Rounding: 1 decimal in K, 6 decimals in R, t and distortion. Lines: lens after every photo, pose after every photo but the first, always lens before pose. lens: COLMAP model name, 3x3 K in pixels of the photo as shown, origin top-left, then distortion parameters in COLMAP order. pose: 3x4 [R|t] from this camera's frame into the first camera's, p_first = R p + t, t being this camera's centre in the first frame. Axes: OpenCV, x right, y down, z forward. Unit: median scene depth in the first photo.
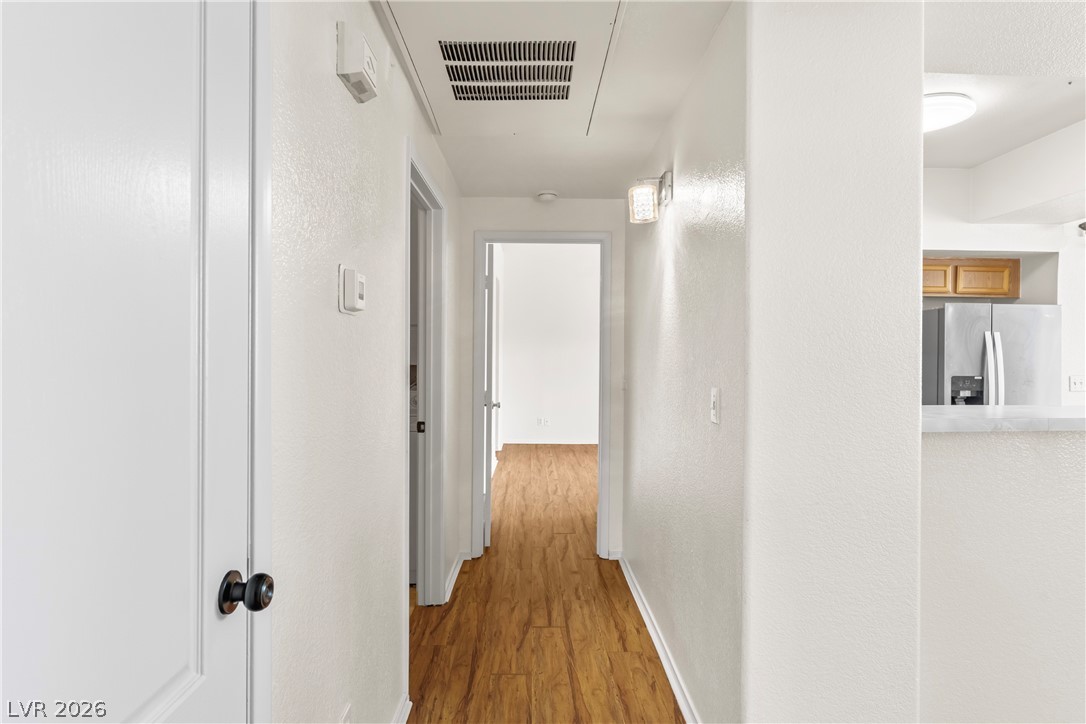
lens RADIAL K [[624.6, 0, 548.4], [0, 624.6, 359.6], [0, 0, 1]] dist [0.023068, -0.000749]
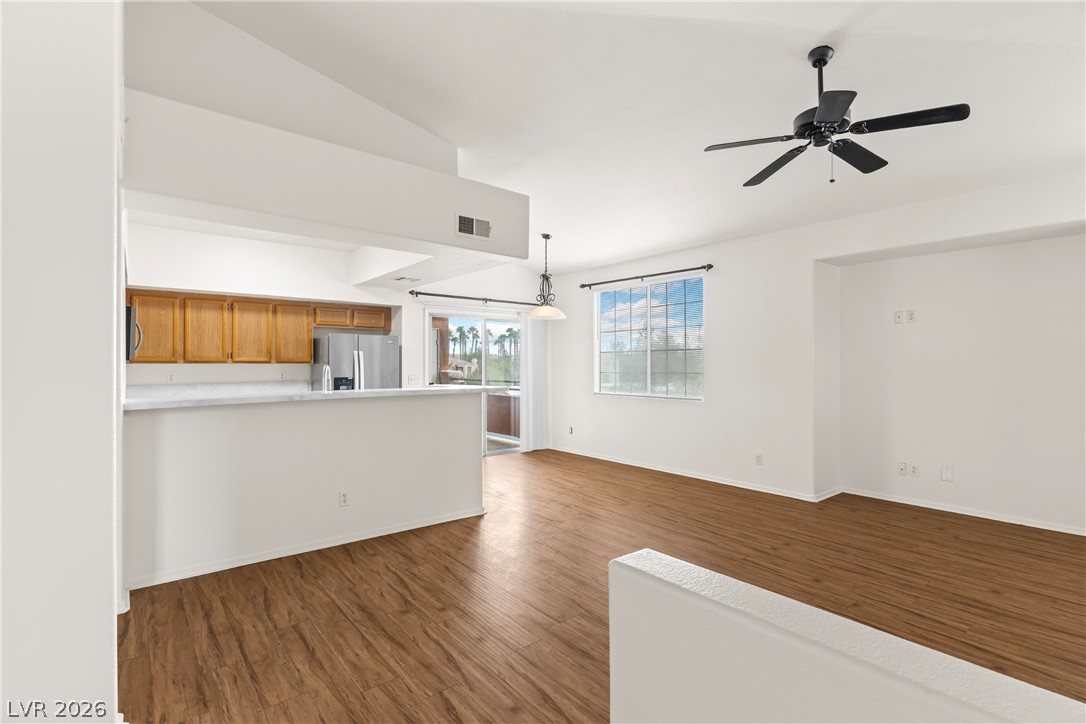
lens RADIAL K [[513.1, 0, 544.2], [0, 513.1, 362.4], [0, 0, 1]] dist [-0.001160, 0.002661]
pose [[0.806844, -0.004884, 0.590744, 0.279047], [0.005831, 0.999983, 0.000304, -0.010197], [-0.590735, 0.003200, 0.806859, -0.391907]]
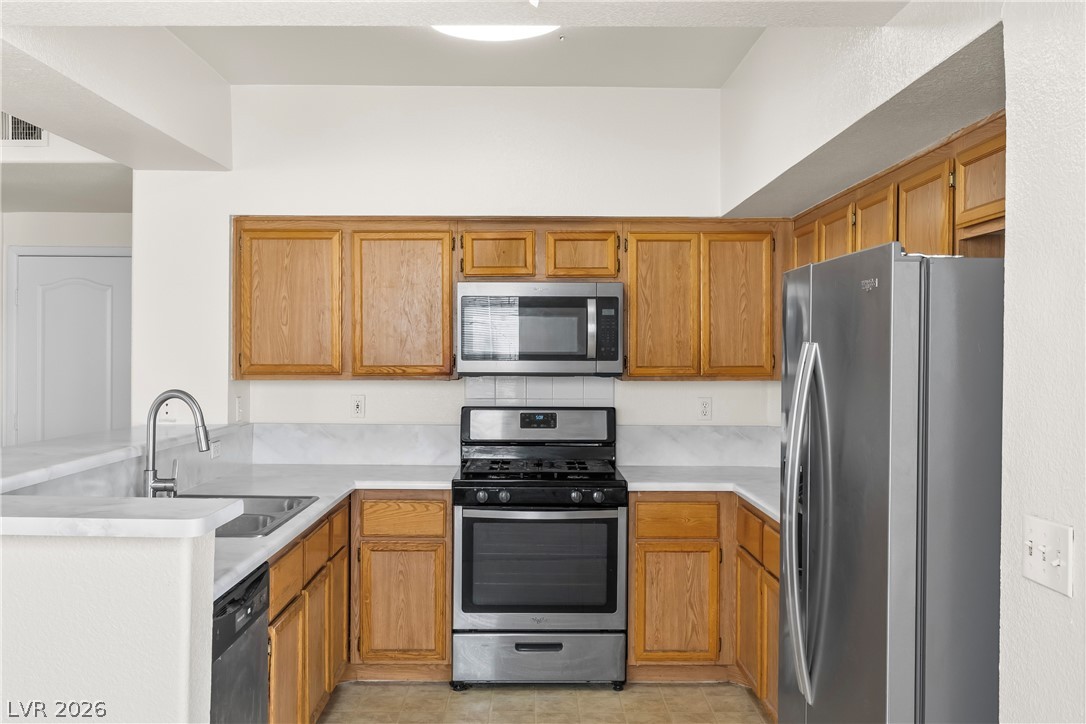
lens RADIAL K [[991.2, 0, 540.8], [0, 991.2, 357.6], [0, 0, 1]] dist [-0.004934, 0.000000]
pose [[-0.034894, -0.000142, -0.999391, 1.214108], [-0.008961, 0.999960, 0.000170, -0.034111], [0.999351, 0.008961, -0.034894, 0.834344]]
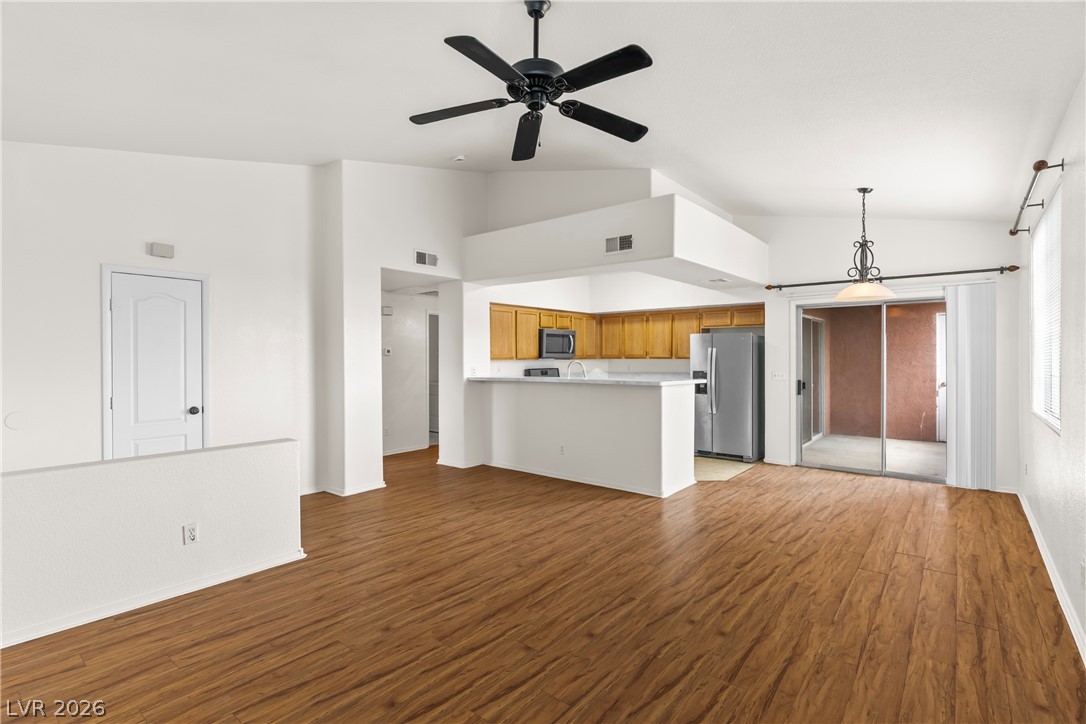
lens RADIAL K [[513.1, 0, 543.1], [0, 513.1, 359.2], [0, 0, 1]] dist [-0.001160, 0.002661]
pose [[0.743113, -0.005896, -0.669140, 1.313123], [0.004852, 0.999982, -0.003422, -0.006756], [0.669148, -0.000703, 0.743128, -0.490279]]
